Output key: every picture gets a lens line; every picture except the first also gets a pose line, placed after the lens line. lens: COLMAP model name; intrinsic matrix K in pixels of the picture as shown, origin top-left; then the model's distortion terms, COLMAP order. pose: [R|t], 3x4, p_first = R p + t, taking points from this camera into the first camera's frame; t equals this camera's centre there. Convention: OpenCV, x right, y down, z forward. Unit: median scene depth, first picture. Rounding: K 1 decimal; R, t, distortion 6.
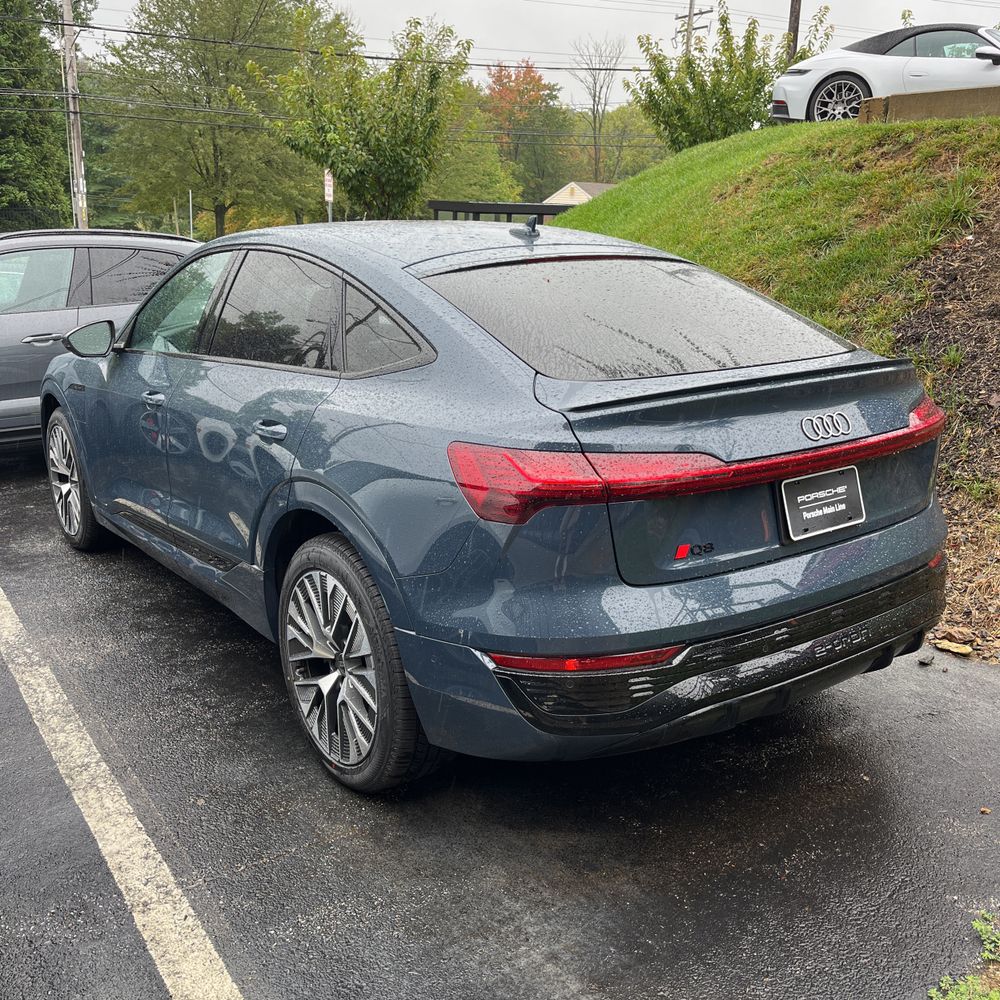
lens RADIAL K [[1042.5, 0, 492.6], [0, 1042.5, 502.0], [0, 0, 1]] dist [0.011330, -0.011928]
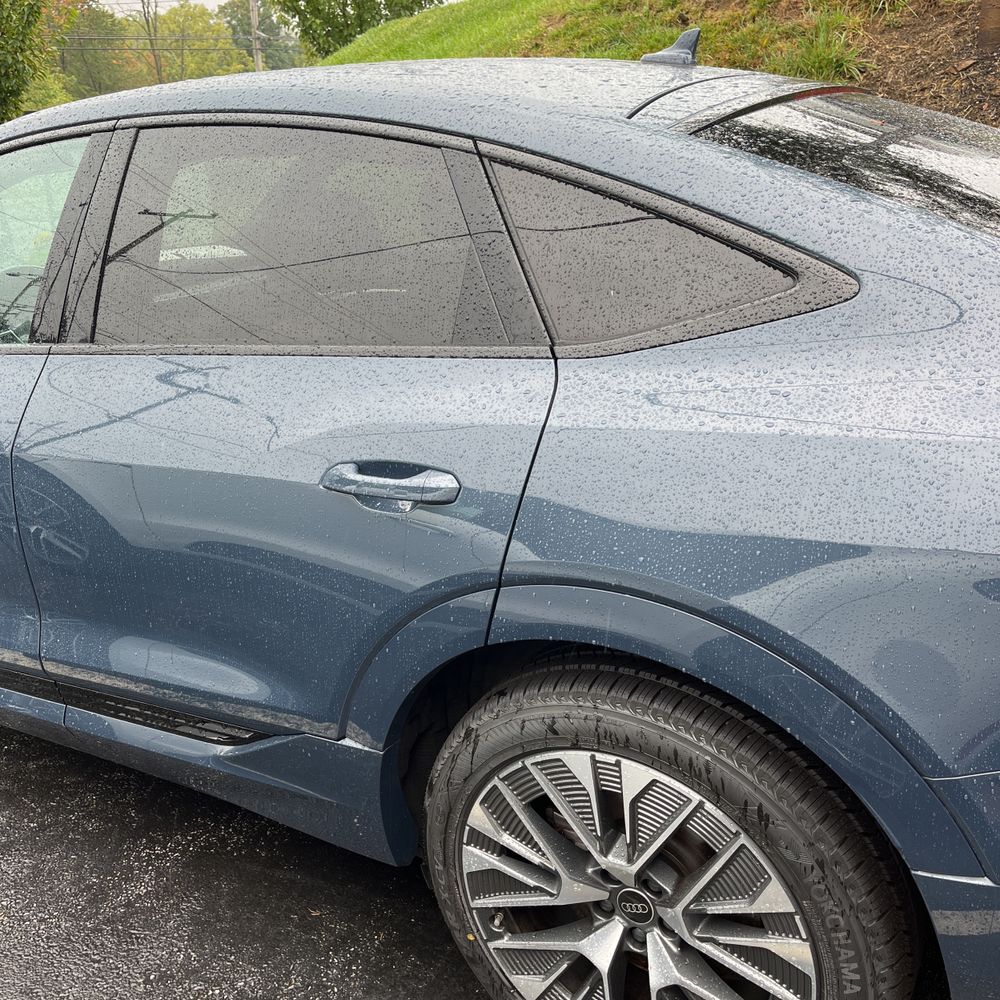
lens RADIAL K [[1042.6, 0, 500.0], [0, 1042.6, 500.0], [0, 0, 1]] dist [0.010248, -0.013628]
pose [[0.919713, -0.180289, 0.348746, -0.330937], [0.153379, 0.982728, 0.103543, -0.101685], [-0.361390, -0.041740, 0.931480, 0.521800]]
